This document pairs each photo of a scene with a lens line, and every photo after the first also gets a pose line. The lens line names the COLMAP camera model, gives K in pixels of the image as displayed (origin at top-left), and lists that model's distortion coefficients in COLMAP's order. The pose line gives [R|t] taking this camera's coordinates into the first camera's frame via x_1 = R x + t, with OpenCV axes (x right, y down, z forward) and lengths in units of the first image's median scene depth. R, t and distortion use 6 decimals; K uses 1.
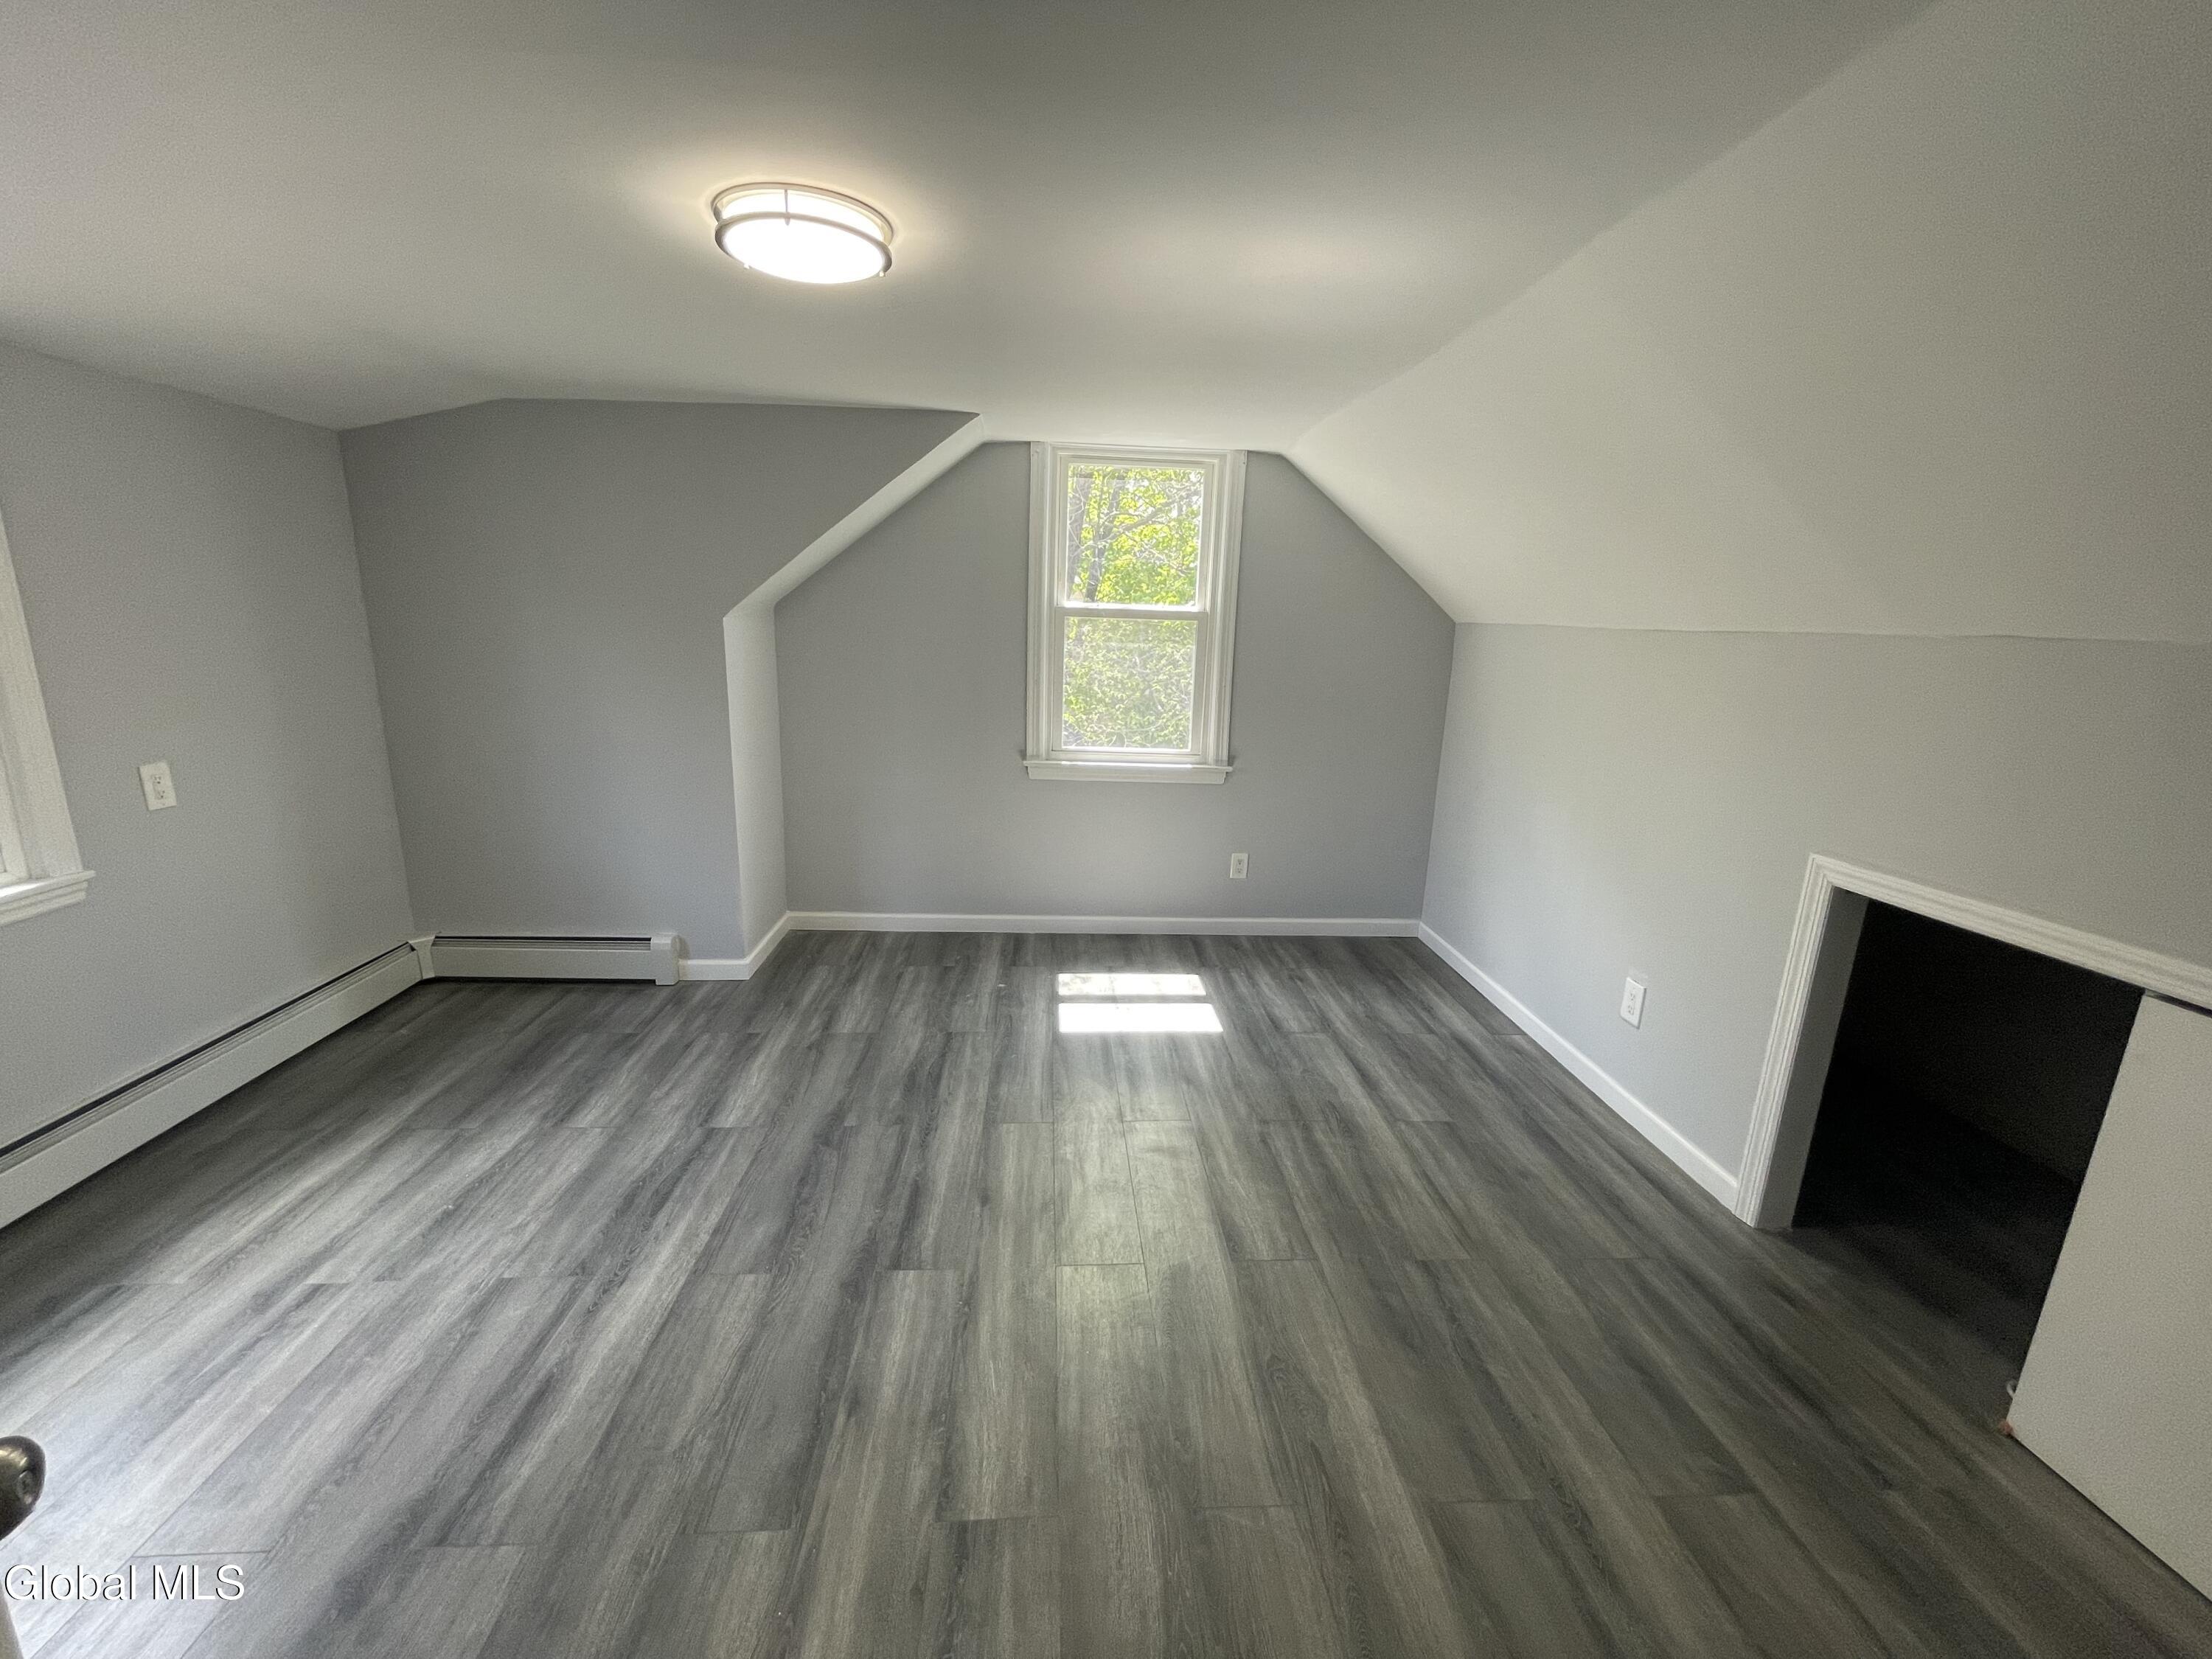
lens RADIAL K [[904.2, 0, 1106.1], [0, 904.2, 835.5], [0, 0, 1]] dist [-0.000531, 0.000022]
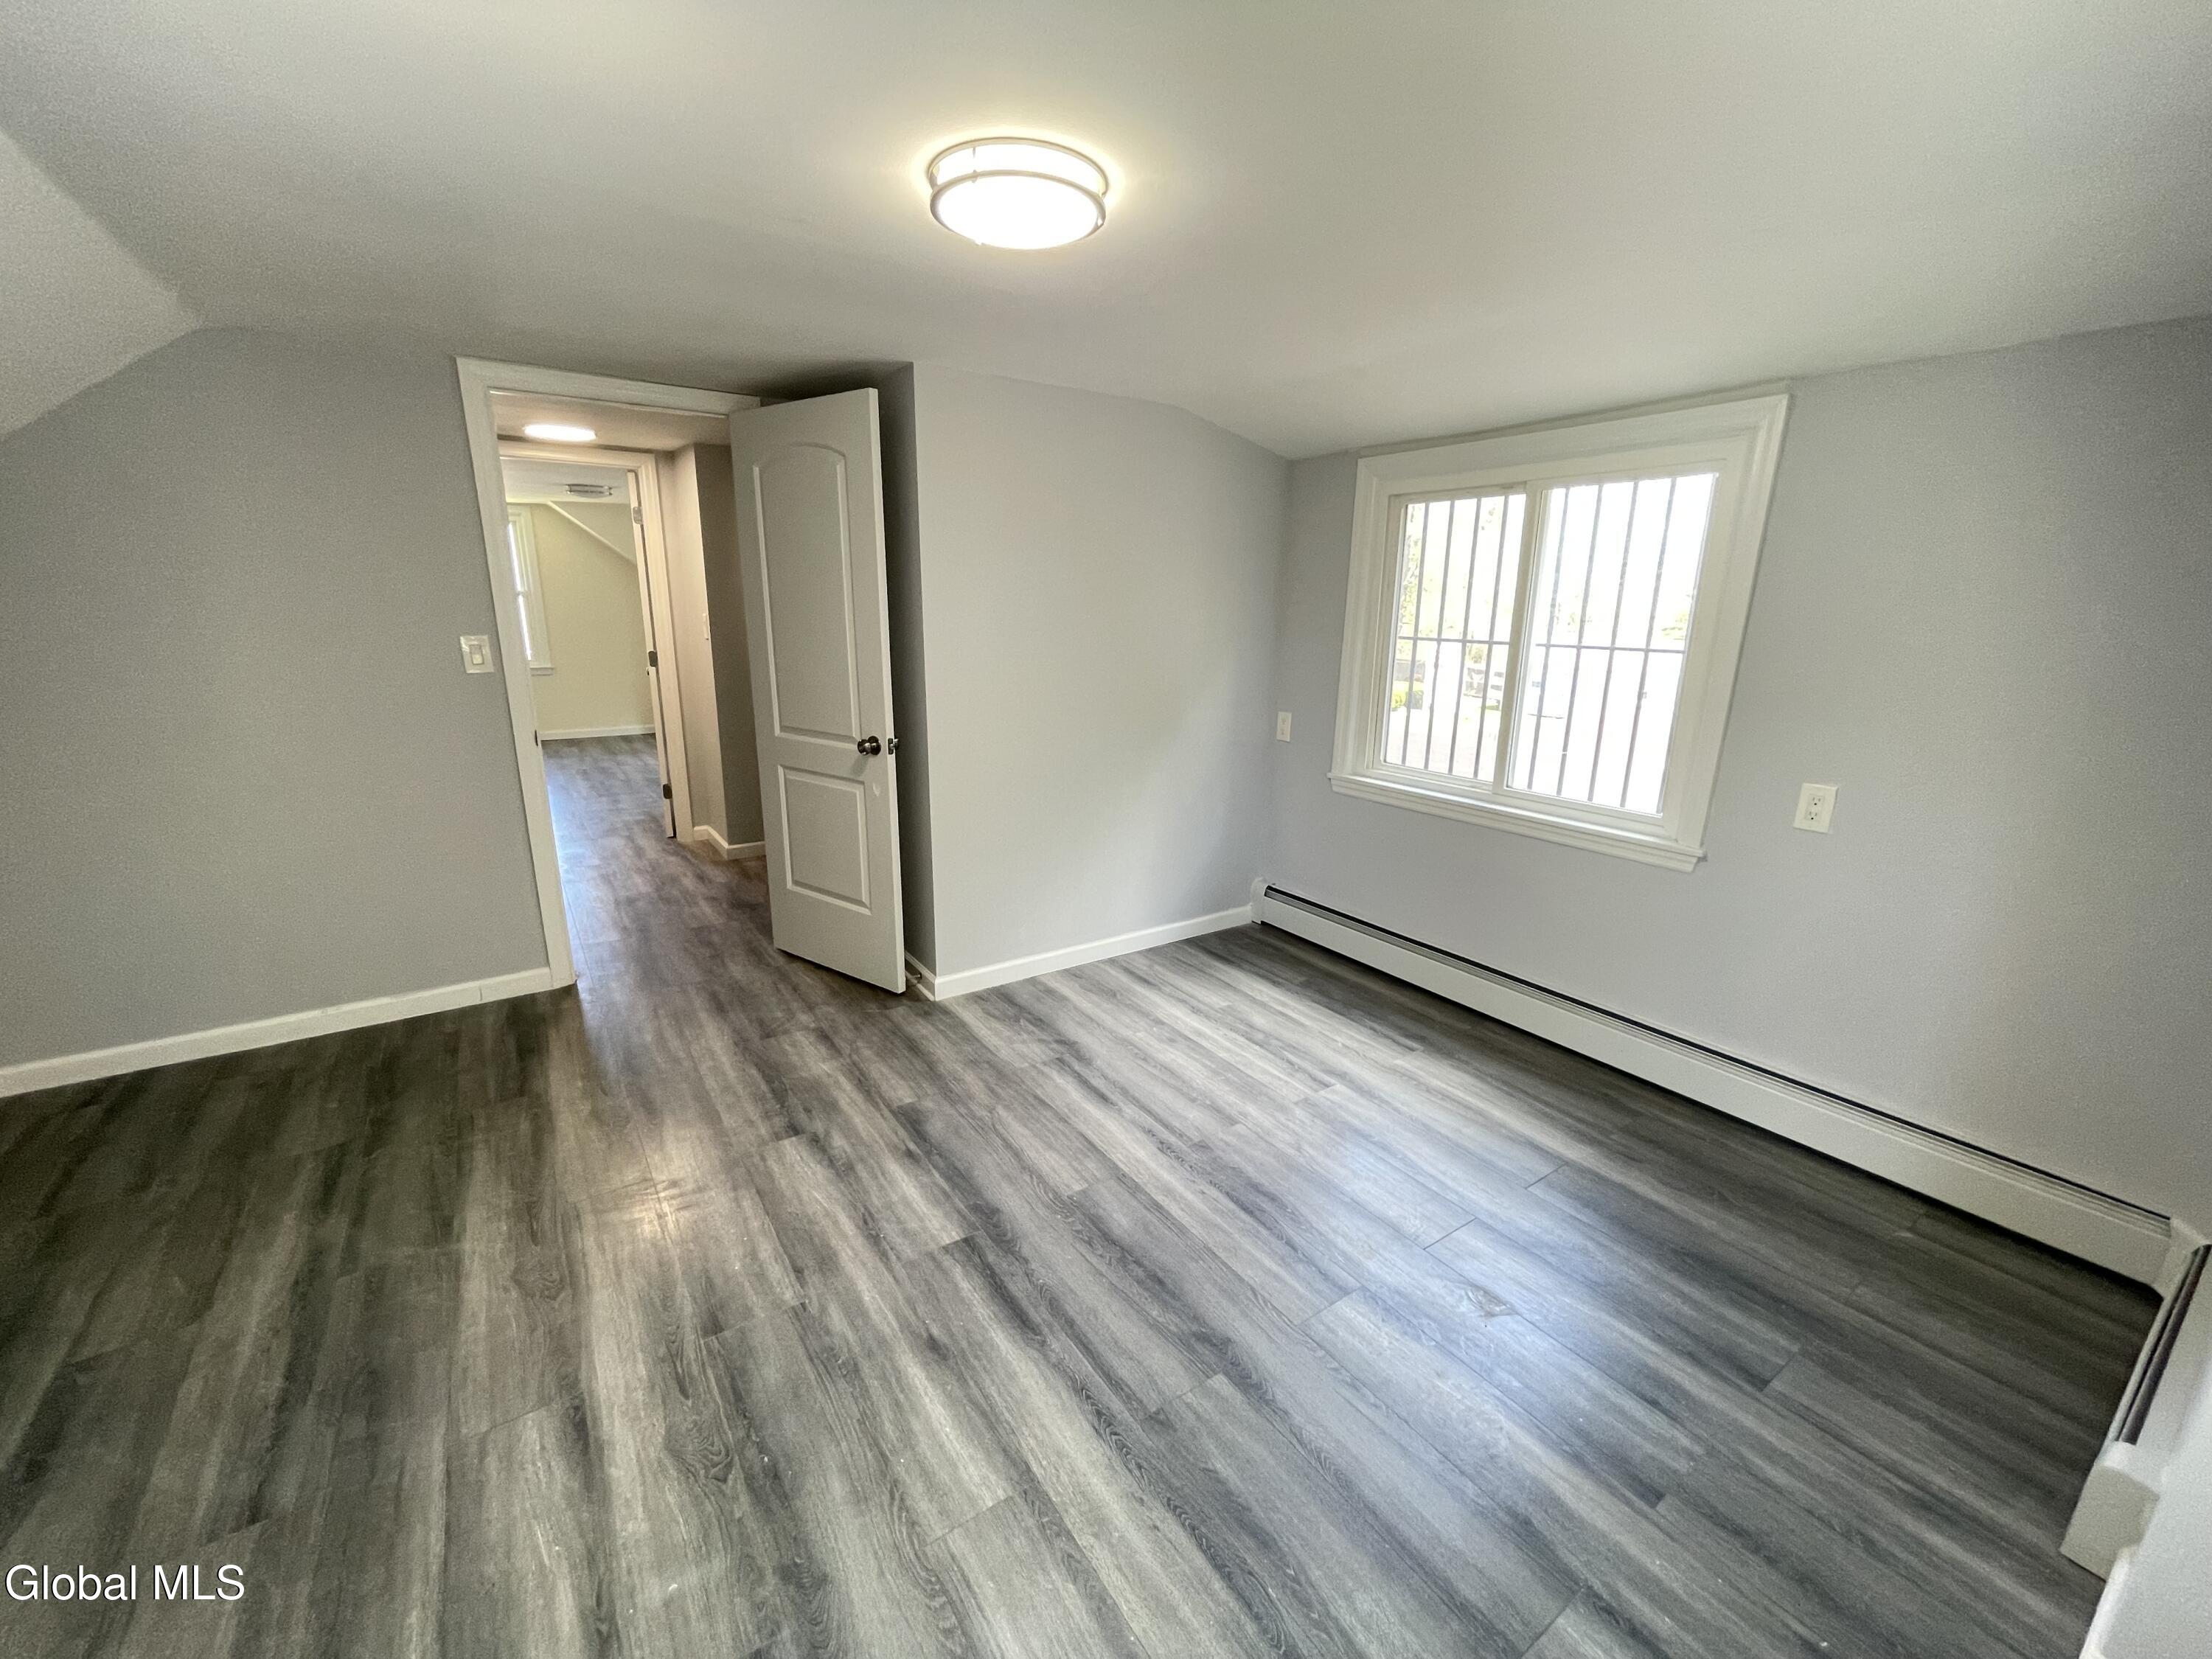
lens RADIAL K [[904.2, 0, 1106.1], [0, 904.2, 835.5], [0, 0, 1]] dist [-0.000531, 0.000022]
pose [[-0.861731, 0.087887, -0.499696, 0.098295], [-0.155347, 0.891877, 0.424761, -0.378660], [0.482998, 0.443656, -0.754905, 1.632675]]
